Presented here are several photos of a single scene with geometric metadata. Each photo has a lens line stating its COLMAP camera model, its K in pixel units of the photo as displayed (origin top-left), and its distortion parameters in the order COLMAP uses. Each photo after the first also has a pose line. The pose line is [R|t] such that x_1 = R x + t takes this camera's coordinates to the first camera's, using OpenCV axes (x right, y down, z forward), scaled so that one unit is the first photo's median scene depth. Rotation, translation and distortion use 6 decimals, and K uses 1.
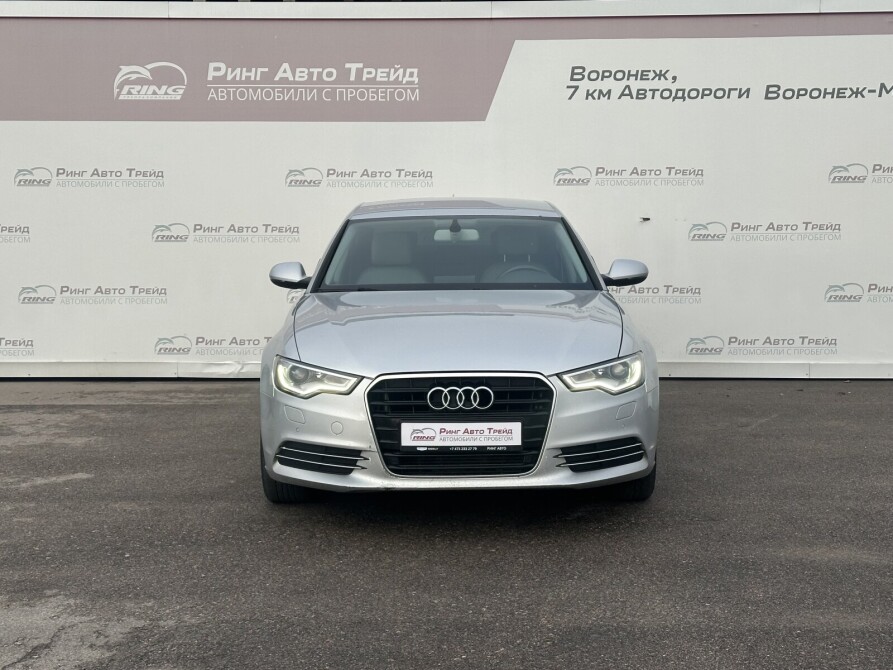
lens RADIAL K [[1450.5, 0, 446.4], [0, 1450.5, 336.7], [0, 0, 1]] dist [0.179125, 0.000000]
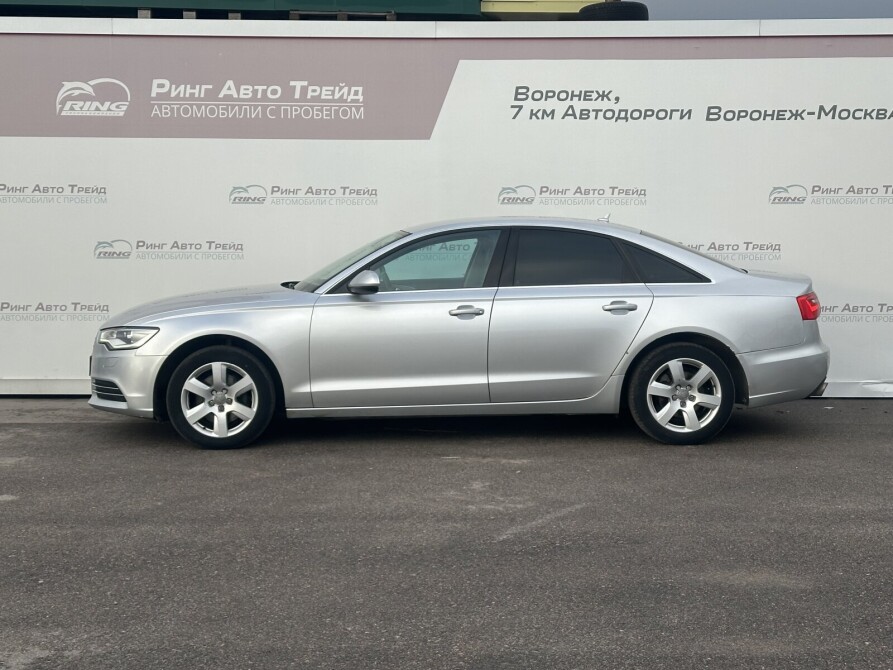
lens RADIAL K [[1440.9, 0, 448.8], [0, 1440.9, 328.7], [0, 0, 1]] dist [0.182721, 0.000000]
pose [[0.999780, 0.003056, 0.020770, 0.019461], [-0.002766, 0.999899, -0.013958, -0.004047], [-0.020811, 0.013898, 0.999687, 0.006192]]
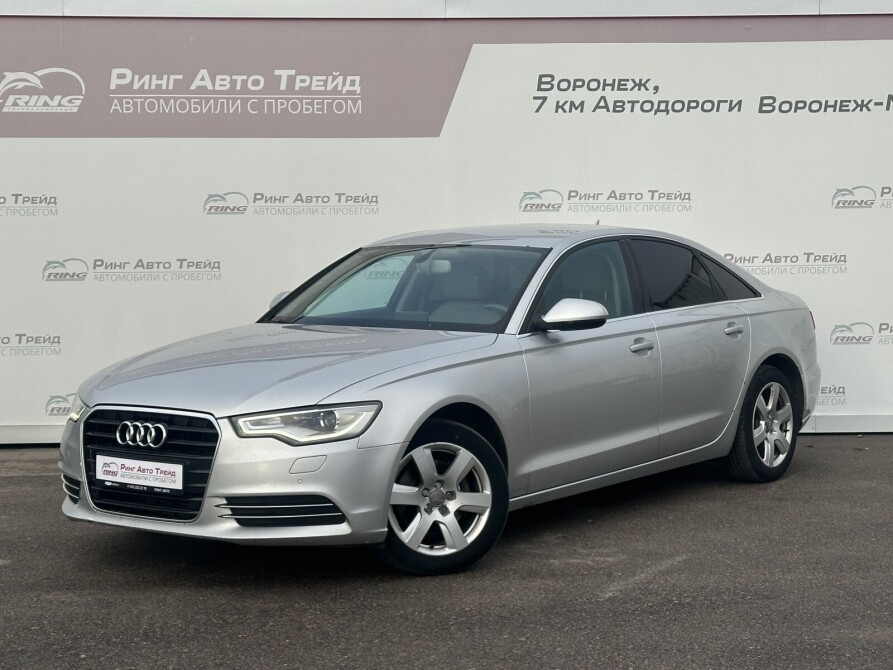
lens RADIAL K [[1705.4, 0, 442.8], [0, 1705.4, 337.1], [0, 0, 1]] dist [0.189369, 0.000000]
pose [[0.997012, -0.010129, 0.076584, -0.049816], [0.012500, 0.999455, -0.030538, 0.000301], [-0.076233, 0.031404, 0.996595, 0.000292]]
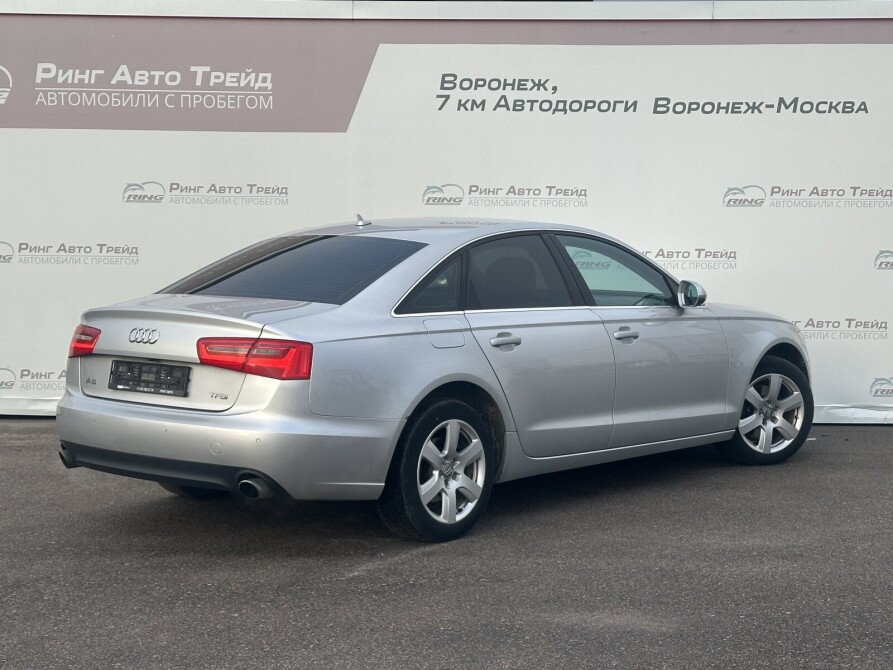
lens RADIAL K [[1598.2, 0, 444.1], [0, 1598.2, 332.5], [0, 0, 1]] dist [0.186363, 0.000000]
pose [[0.999944, 0.010074, 0.003139, 0.085558], [-0.009996, 0.999660, -0.024075, -0.001177], [-0.003380, 0.024042, 0.999705, 0.011221]]
